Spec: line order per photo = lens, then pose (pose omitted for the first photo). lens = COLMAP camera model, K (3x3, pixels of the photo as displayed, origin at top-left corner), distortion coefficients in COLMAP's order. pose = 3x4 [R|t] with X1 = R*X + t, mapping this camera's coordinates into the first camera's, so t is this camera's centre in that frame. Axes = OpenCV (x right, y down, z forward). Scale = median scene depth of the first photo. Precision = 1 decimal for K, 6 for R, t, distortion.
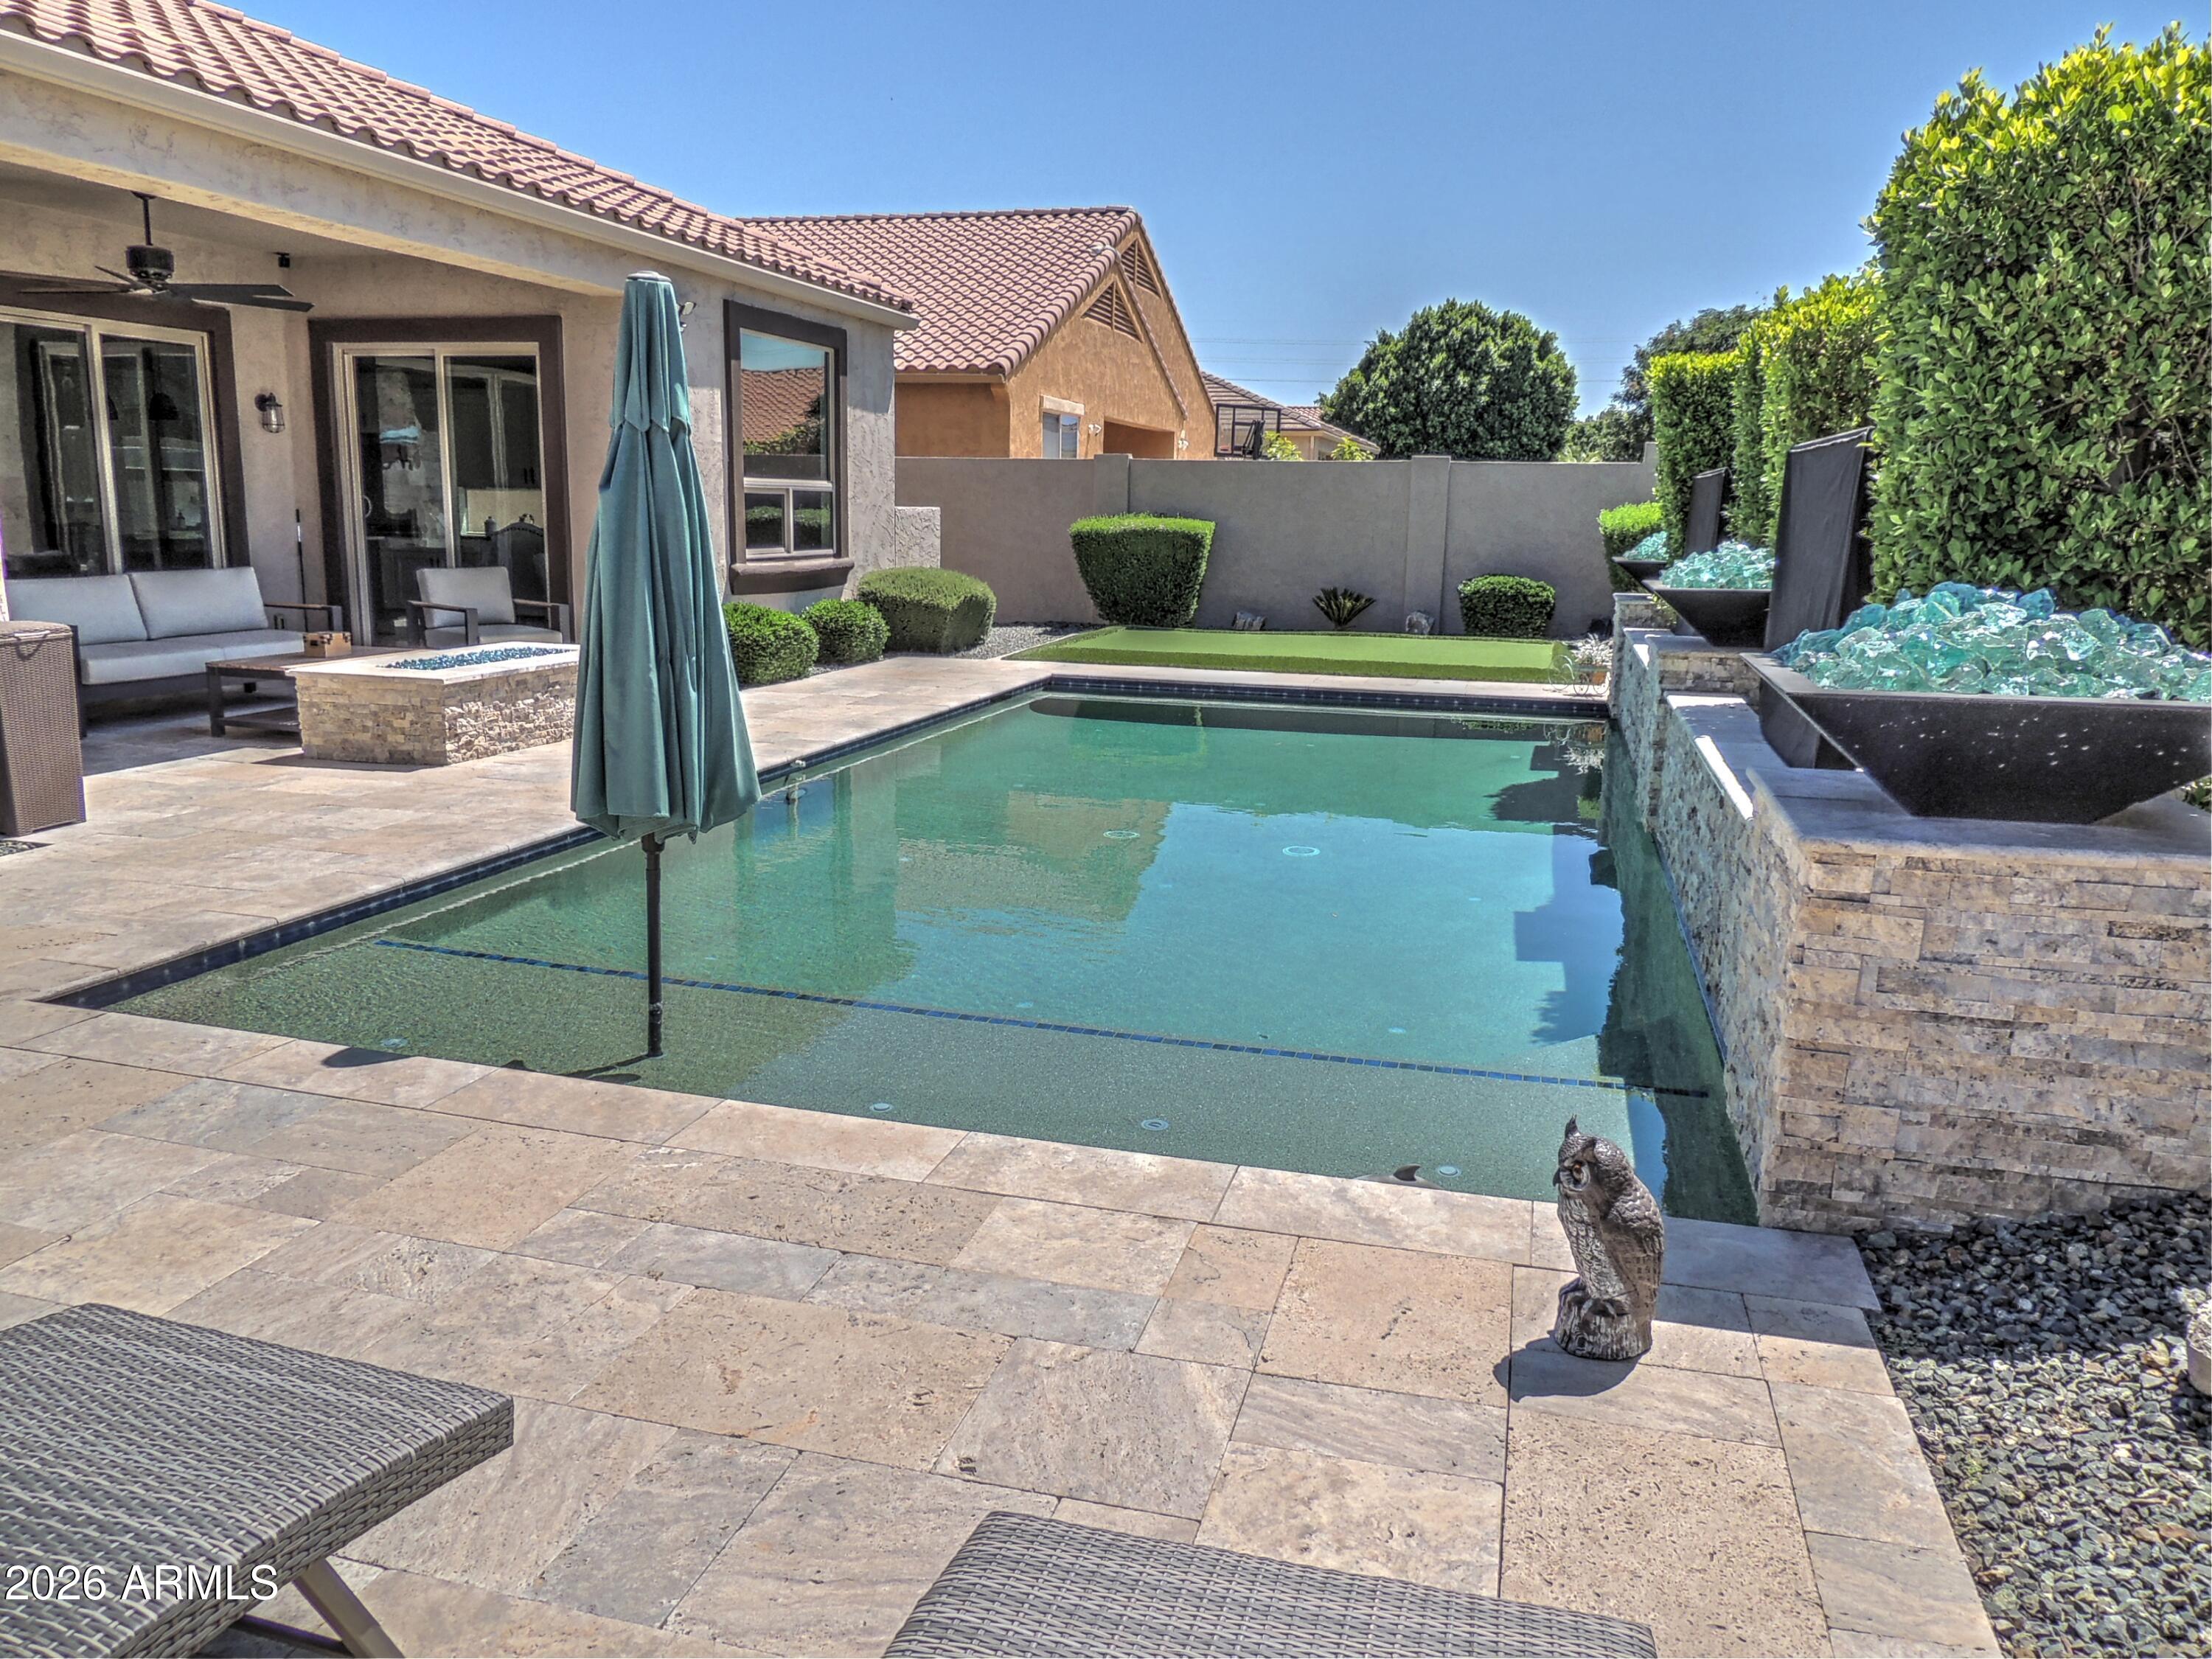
lens RADIAL K [[1618.8, 0, 1106.0], [0, 1618.8, 829.5], [0, 0, 1]] dist [-0.028205, 0.003500]
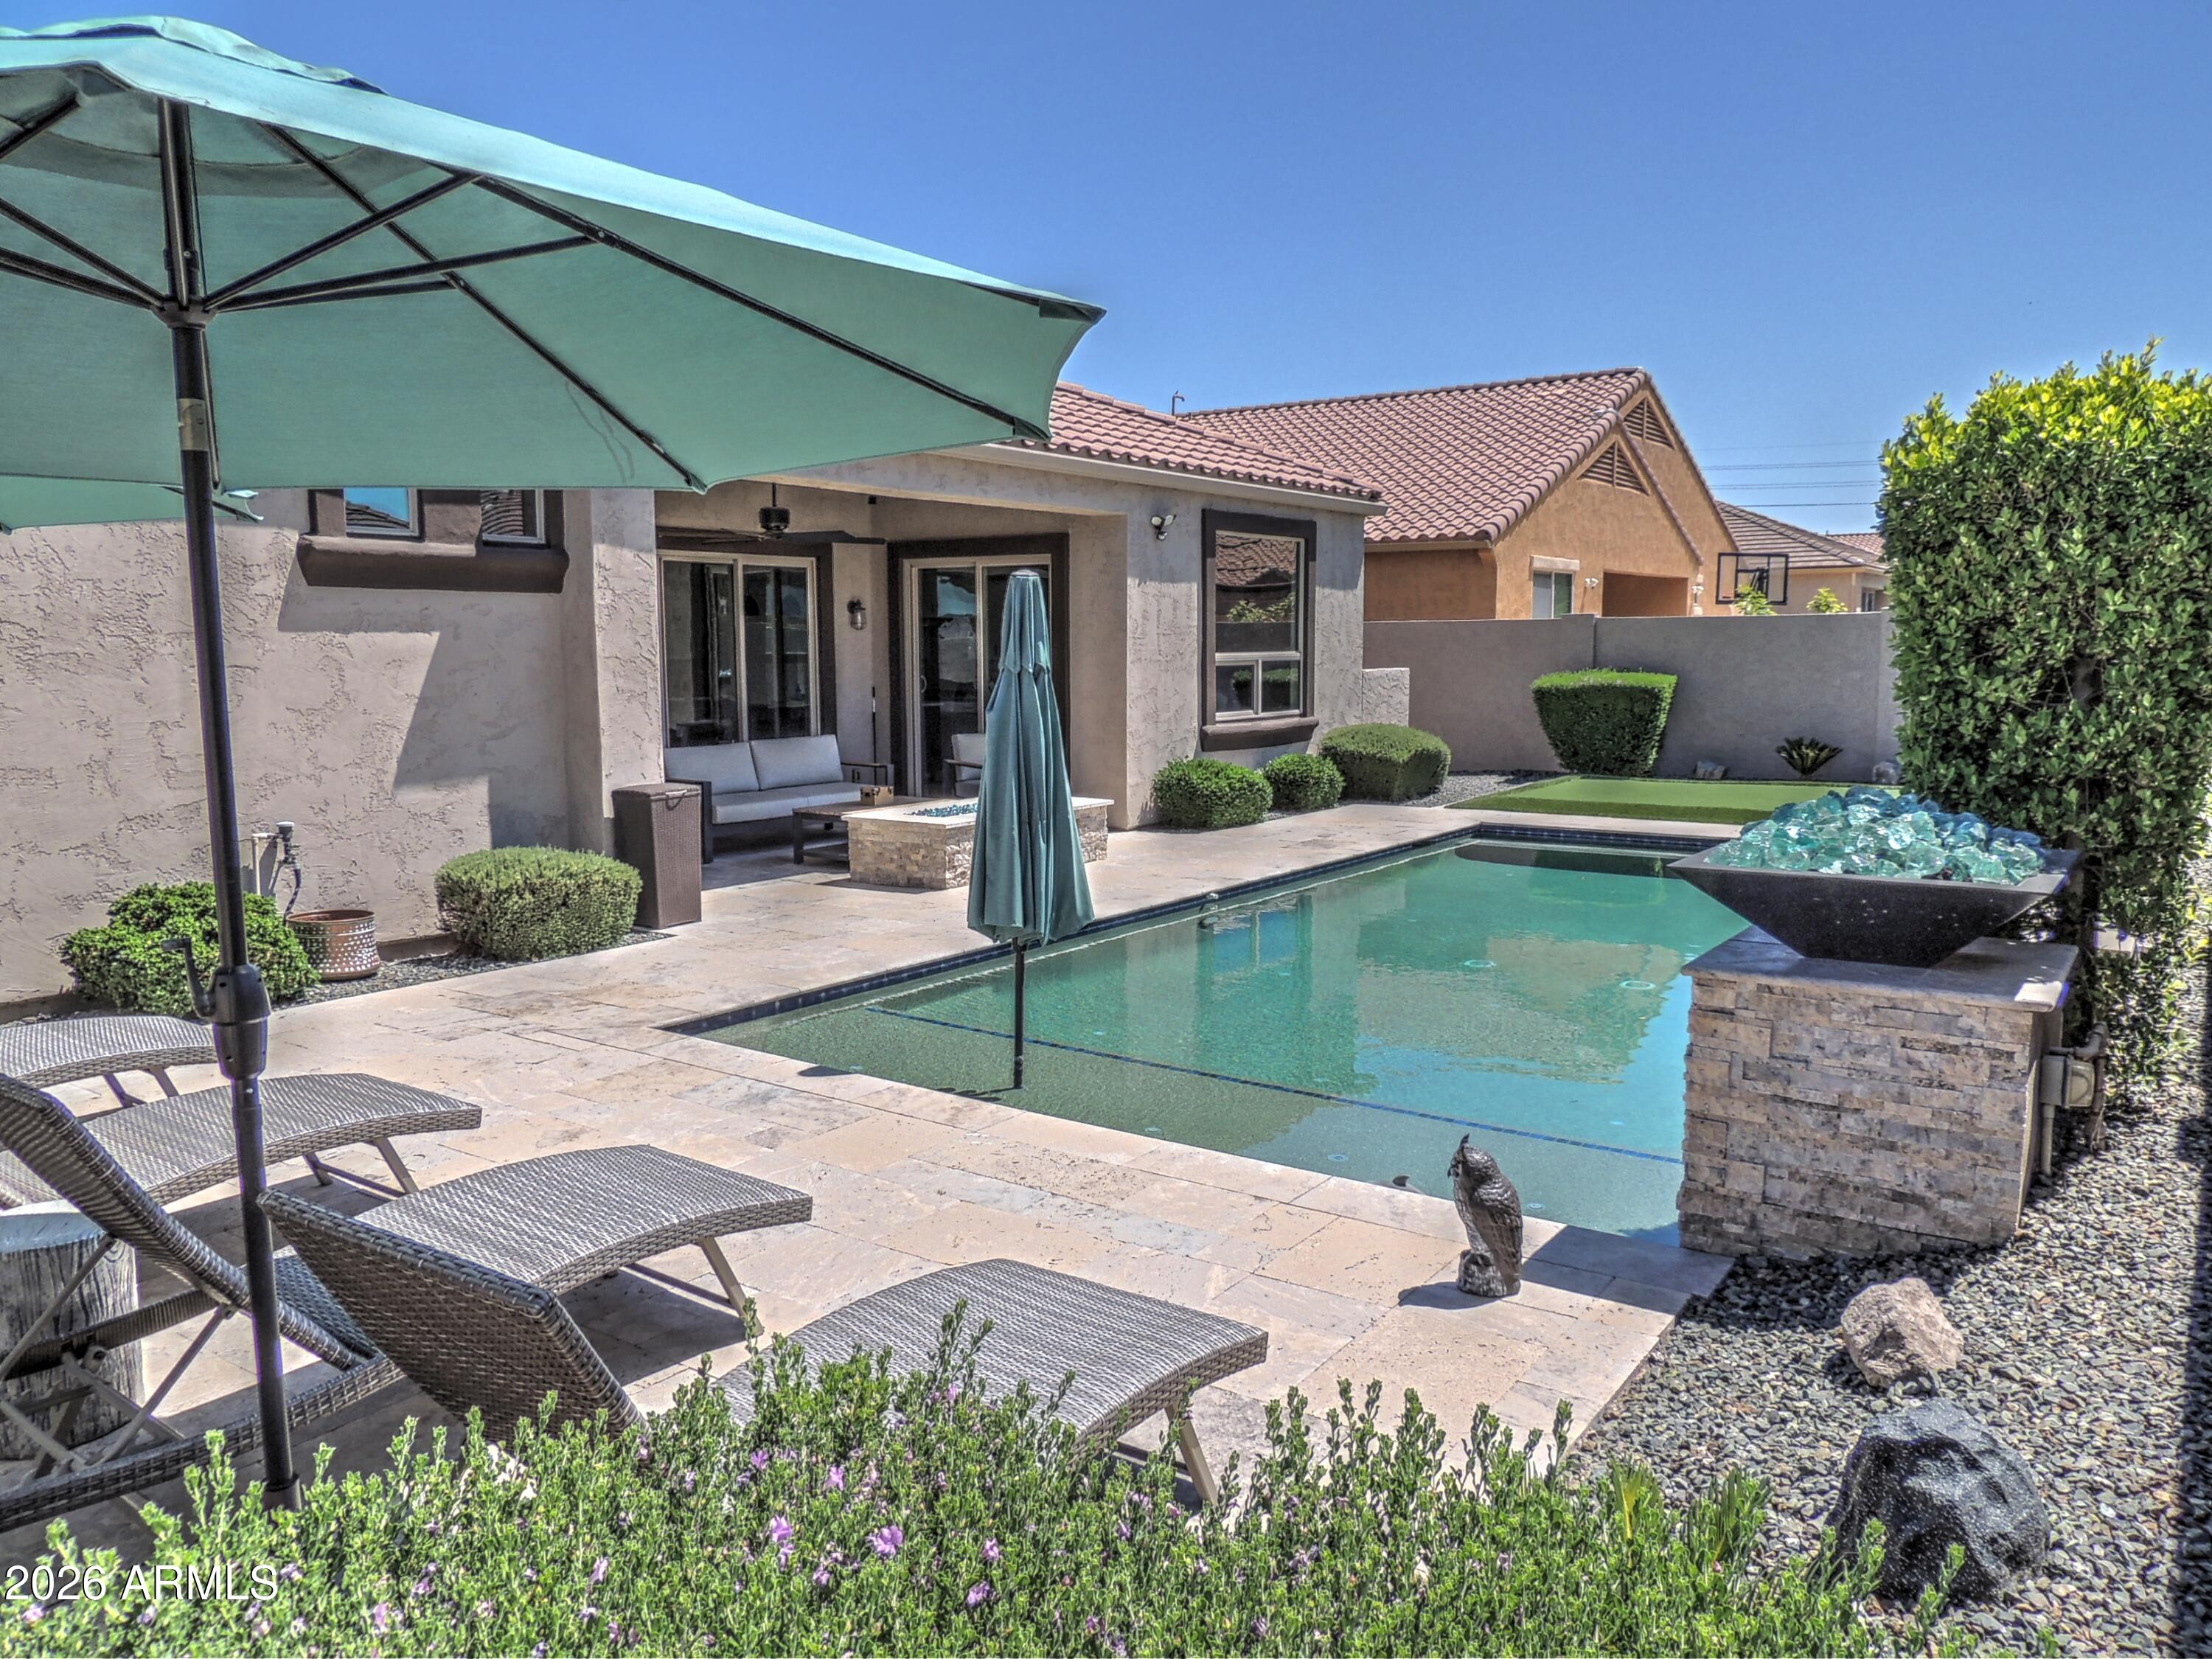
lens RADIAL K [[1619.4, 0, 1106.0], [0, 1619.4, 829.5], [0, 0, 1]] dist [-0.008624, 0.060414]
pose [[0.939727, 0.015587, -0.341571, 0.133240], [-0.043321, 0.996338, -0.073719, 0.003455], [0.339171, 0.084073, 0.936960, -0.166093]]
